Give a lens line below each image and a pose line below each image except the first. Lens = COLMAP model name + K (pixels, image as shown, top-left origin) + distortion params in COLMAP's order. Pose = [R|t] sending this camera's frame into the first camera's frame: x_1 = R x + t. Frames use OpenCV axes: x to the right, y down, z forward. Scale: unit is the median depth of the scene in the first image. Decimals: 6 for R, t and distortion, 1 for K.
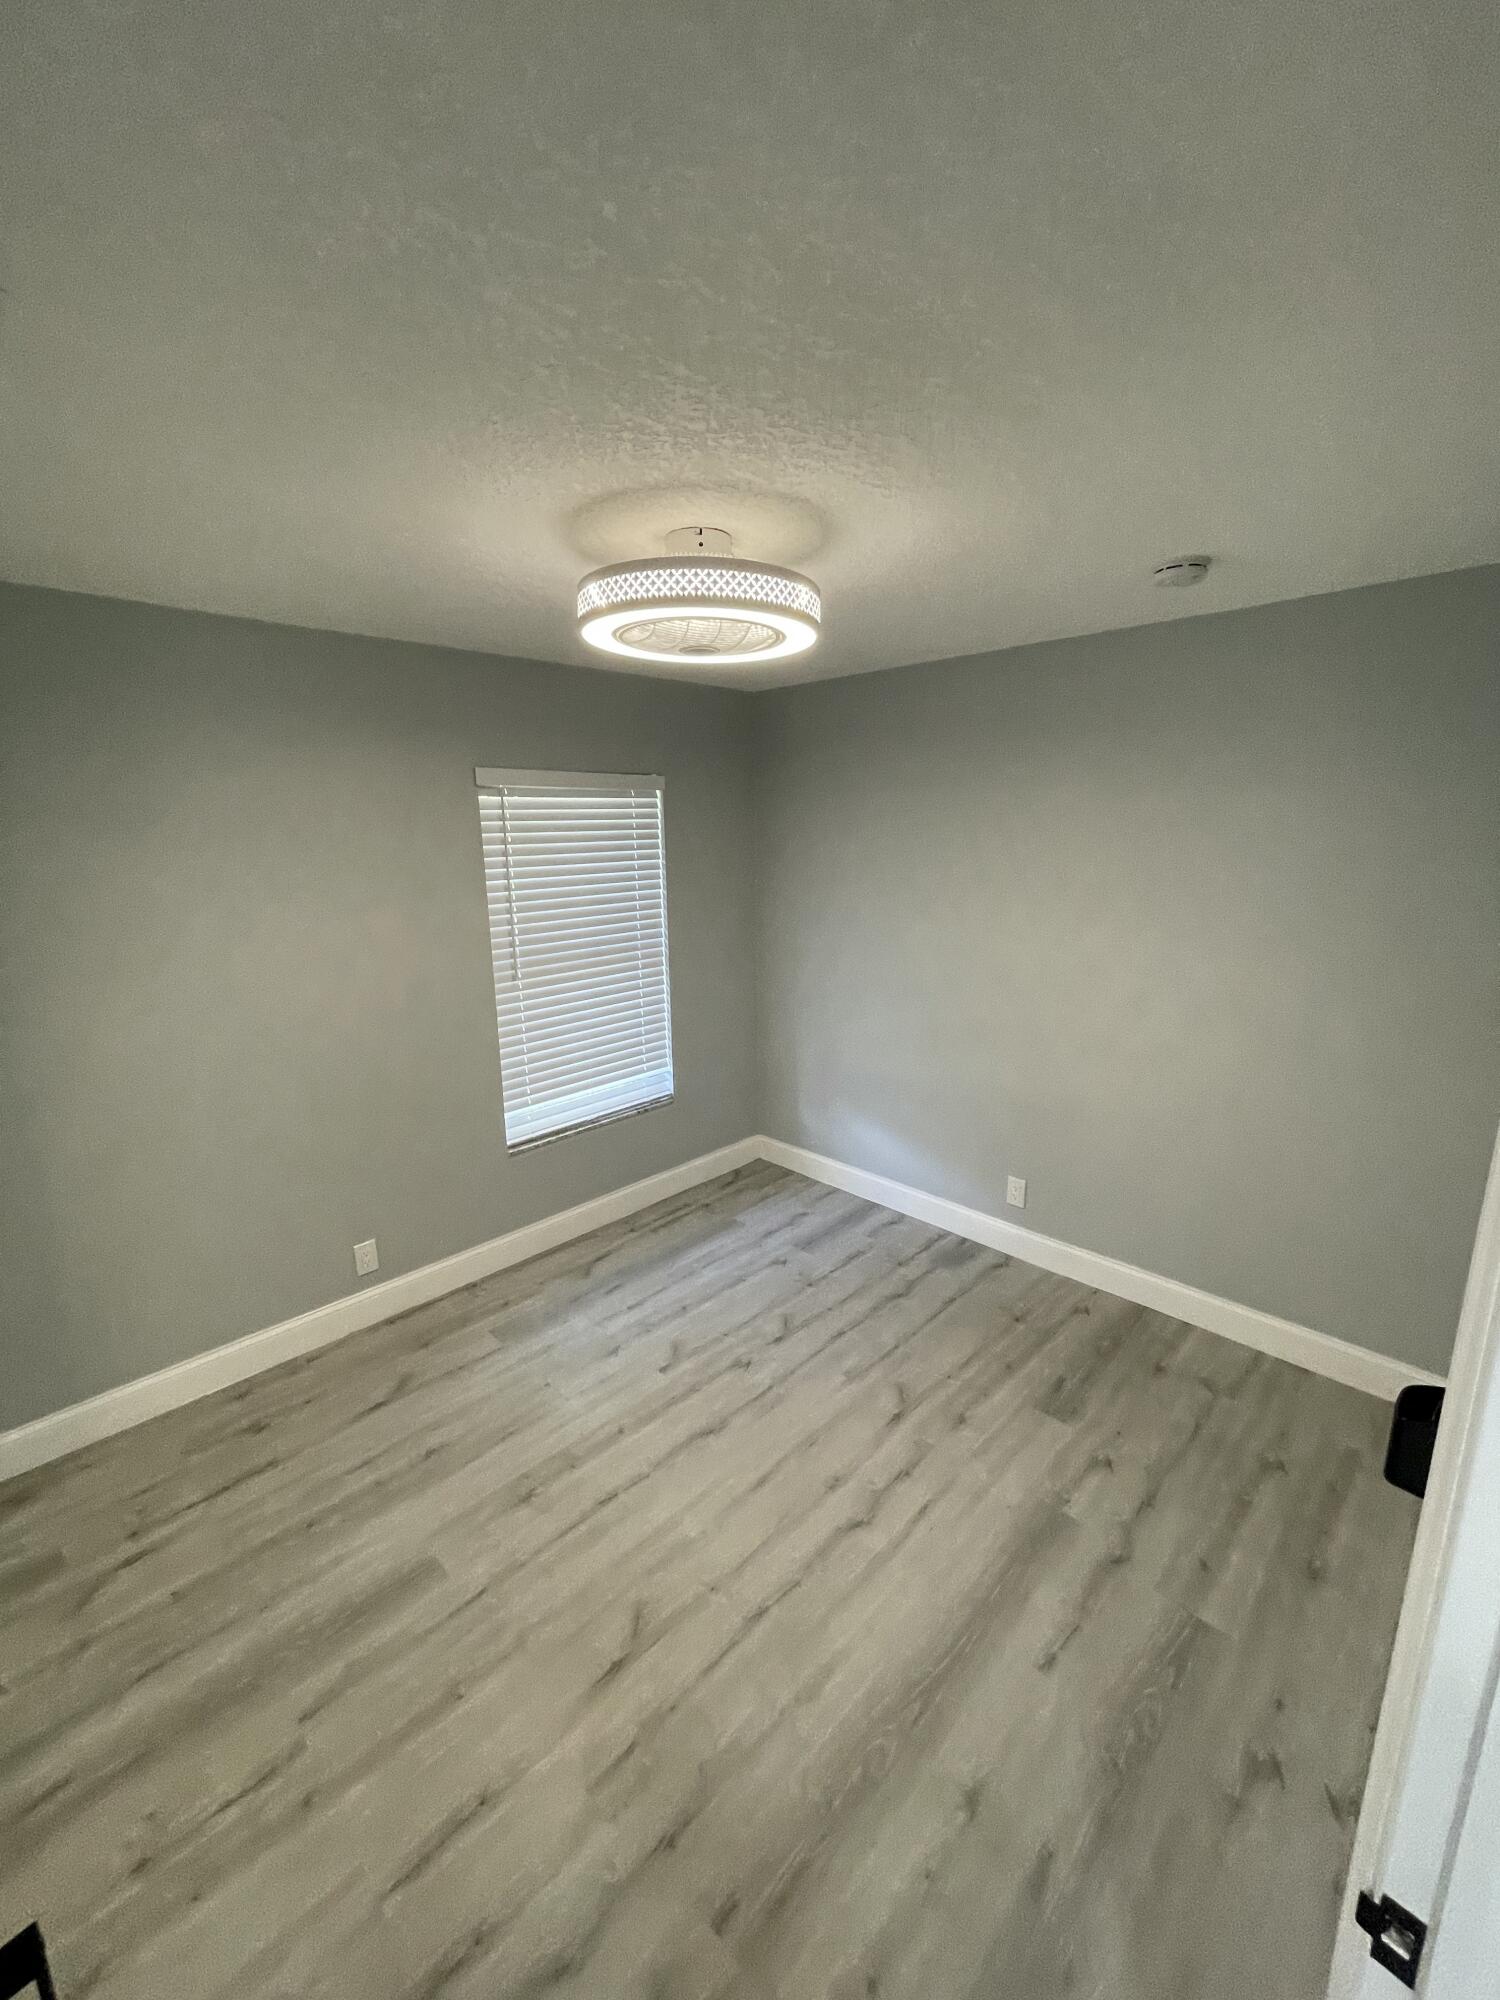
lens RADIAL K [[804.7, 0, 737.0], [0, 804.7, 999.1], [0, 0, 1]] dist [-0.003637, 0.000490]
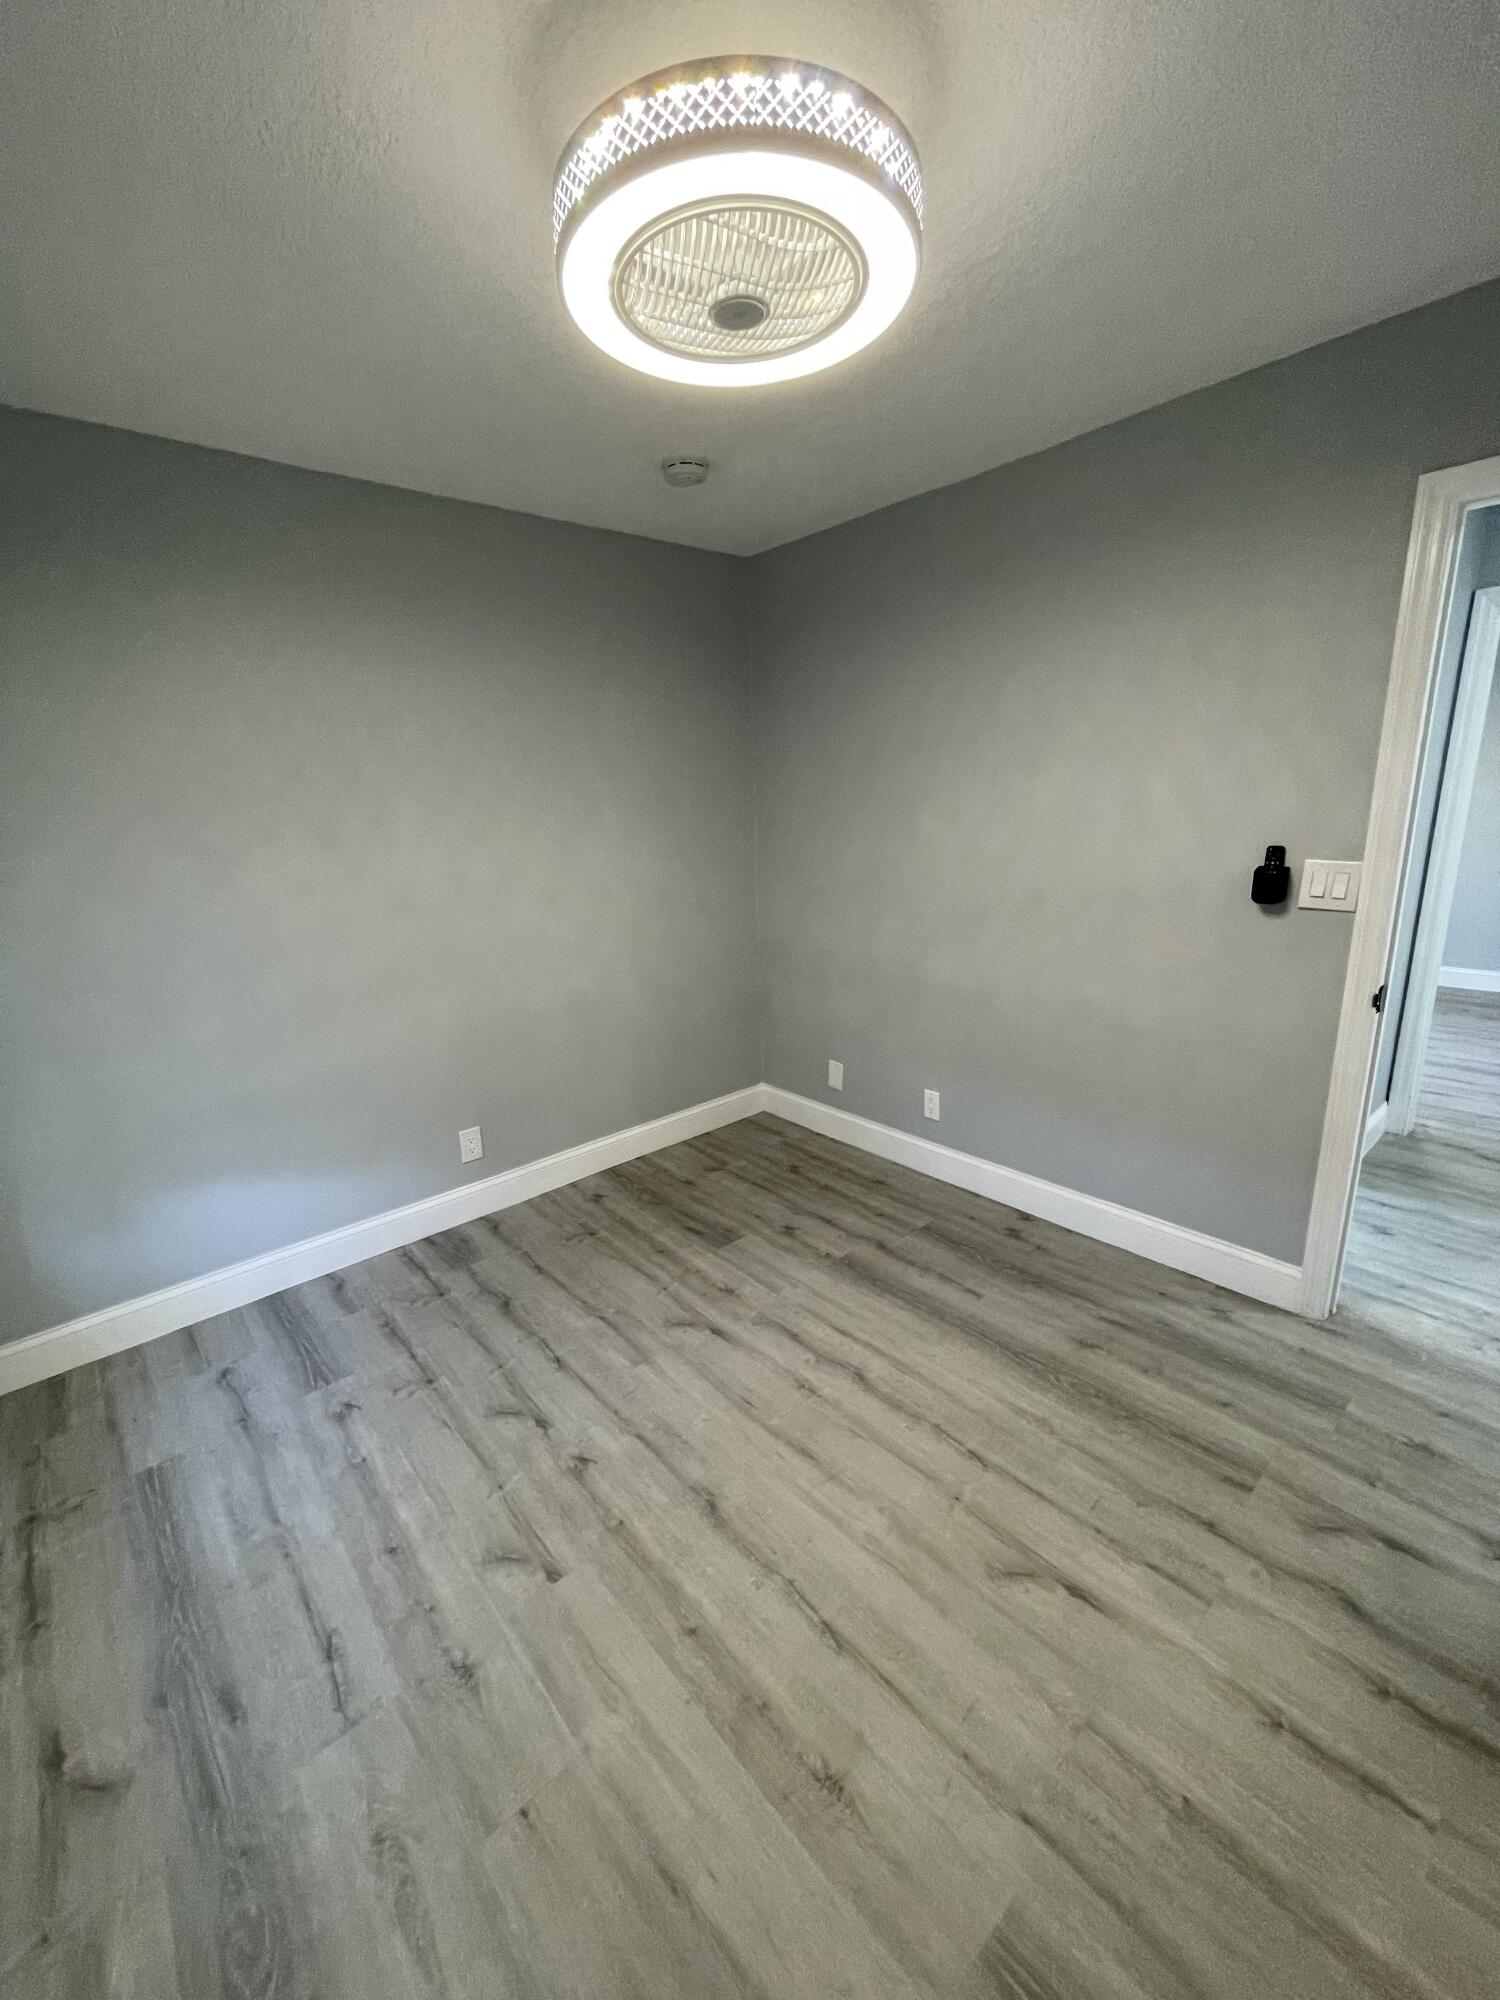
lens RADIAL K [[804.7, 0, 736.8], [0, 804.7, 998.2], [0, 0, 1]] dist [-0.003637, 0.000490]
pose [[0.077292, -0.234898, 0.968942, -0.682879], [0.252190, 0.944851, 0.208941, -0.036366], [-0.964586, 0.228208, 0.132268, 0.859595]]
